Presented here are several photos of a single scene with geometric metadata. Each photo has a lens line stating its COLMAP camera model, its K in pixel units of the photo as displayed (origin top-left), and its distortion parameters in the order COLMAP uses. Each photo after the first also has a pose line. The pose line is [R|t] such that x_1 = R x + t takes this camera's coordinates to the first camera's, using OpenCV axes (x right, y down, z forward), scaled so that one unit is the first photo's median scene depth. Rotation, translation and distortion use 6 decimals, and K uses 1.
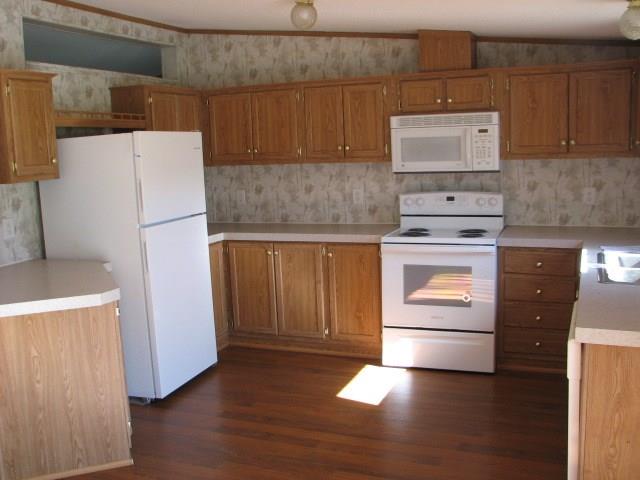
lens RADIAL K [[672.9, 0, 297.1], [0, 672.9, 241.5], [0, 0, 1]] dist [-0.201089, 0.227892]
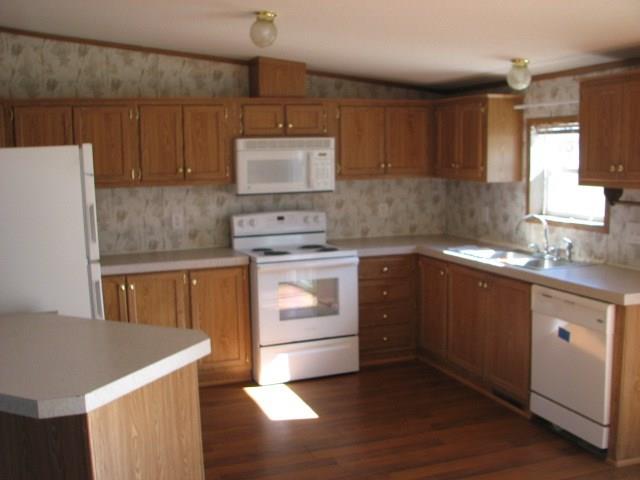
lens RADIAL K [[672.9, 0, 297.1], [0, 672.9, 241.5], [0, 0, 1]] dist [-0.201089, 0.227892]
pose [[0.733346, -0.056449, 0.677508, -0.471649], [0.090789, 0.995753, -0.015307, -0.008922], [-0.673766, 0.072736, 0.735356, 0.200047]]
